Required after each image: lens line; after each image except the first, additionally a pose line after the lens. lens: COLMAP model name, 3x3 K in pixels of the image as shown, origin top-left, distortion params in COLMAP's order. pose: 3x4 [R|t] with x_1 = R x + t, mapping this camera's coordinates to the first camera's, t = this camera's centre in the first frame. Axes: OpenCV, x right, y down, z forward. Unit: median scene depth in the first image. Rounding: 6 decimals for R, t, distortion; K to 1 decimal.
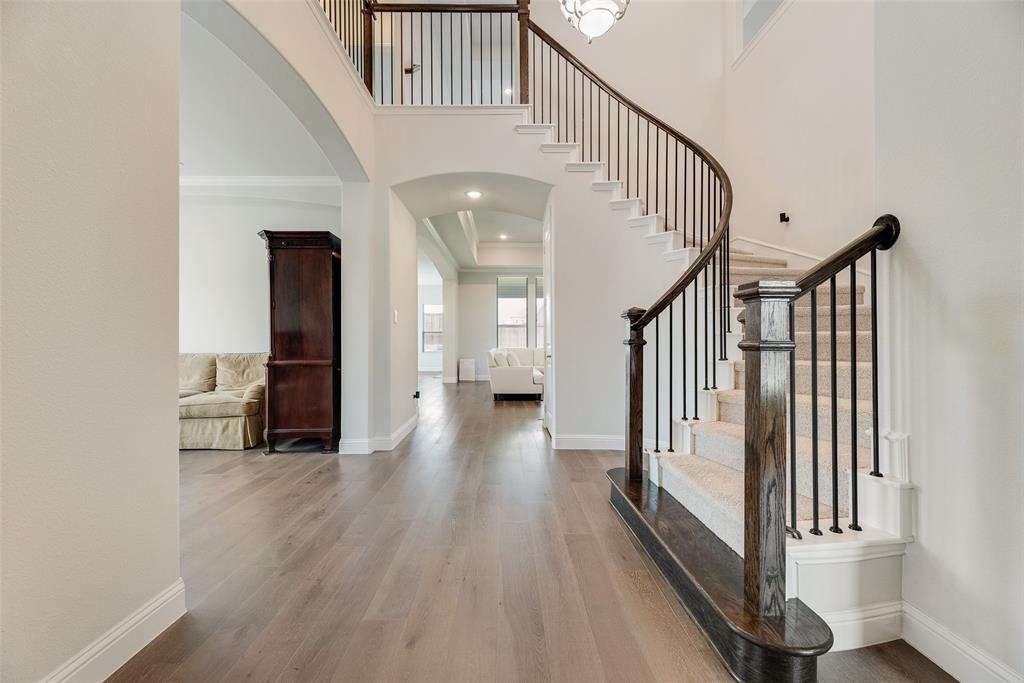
lens RADIAL K [[415.4, 0, 512.9], [0, 415.4, 343.6], [0, 0, 1]] dist [0.003465, 0.000338]
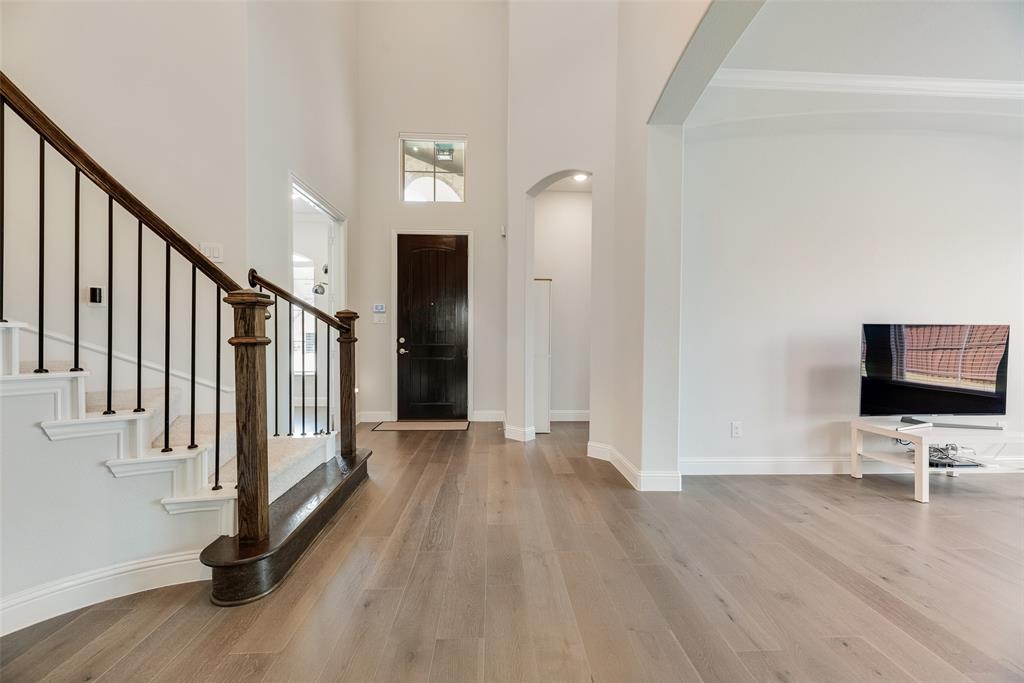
lens RADIAL K [[415.4, 0, 507.3], [0, 415.4, 337.8], [0, 0, 1]] dist [0.003465, 0.000338]
pose [[-0.999815, -0.003080, -0.018992, -0.169084], [-0.003109, 0.999994, 0.001476, -0.014030], [0.018988, 0.001534, -0.999819, 2.507048]]
